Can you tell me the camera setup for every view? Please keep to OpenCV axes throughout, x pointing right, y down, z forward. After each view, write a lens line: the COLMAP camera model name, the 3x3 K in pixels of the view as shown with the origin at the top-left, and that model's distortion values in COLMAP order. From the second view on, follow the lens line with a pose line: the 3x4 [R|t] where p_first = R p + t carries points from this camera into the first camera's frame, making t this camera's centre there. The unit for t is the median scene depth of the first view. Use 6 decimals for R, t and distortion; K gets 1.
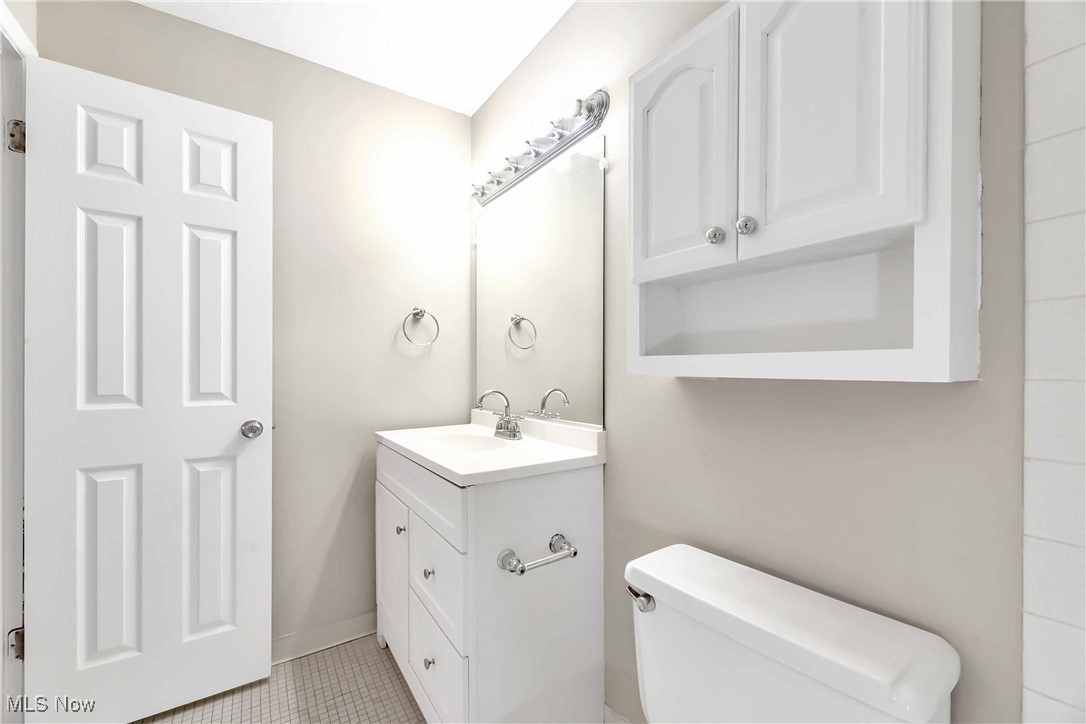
lens RADIAL K [[443.1, 0, 548.3], [0, 443.1, 368.1], [0, 0, 1]] dist [-0.001408, -0.000422]
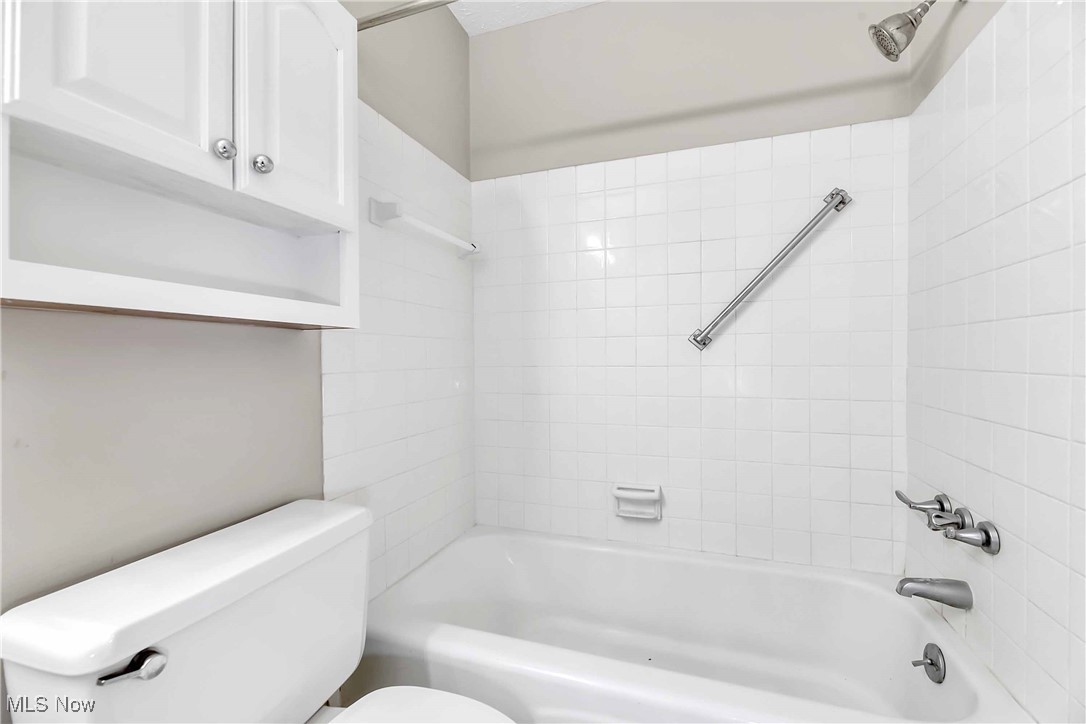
lens RADIAL K [[445.4, 0, 543.0], [0, 445.4, 362.0], [0, 0, 1]] dist [-0.019326, -0.000067]
pose [[-0.582347, -0.005545, 0.812922, -0.671430], [0.002970, 0.999956, 0.008949, 0.105582], [-0.812935, 0.007626, -0.582304, 0.991262]]
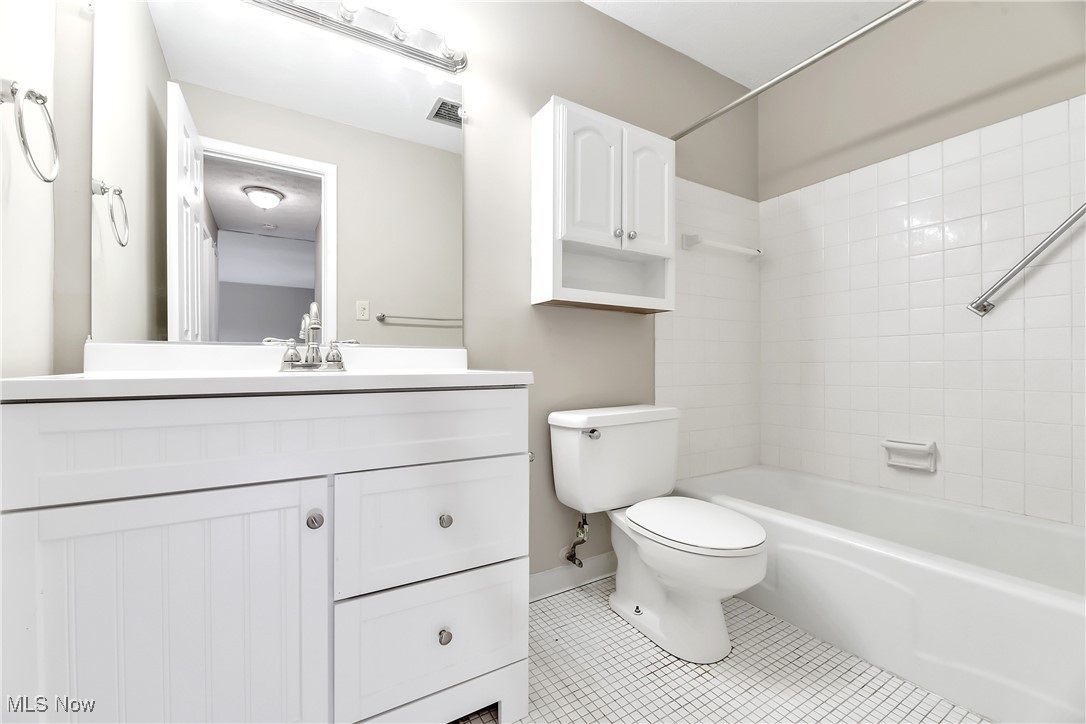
lens RADIAL K [[443.1, 0, 548.3], [0, 443.1, 368.1], [0, 0, 1]] dist [-0.001408, -0.000422]
pose [[0.058143, -0.005272, 0.998294, -1.644747], [-0.002232, 0.999983, 0.005411, 0.300843], [-0.998306, -0.002543, 0.058131, 1.196007]]
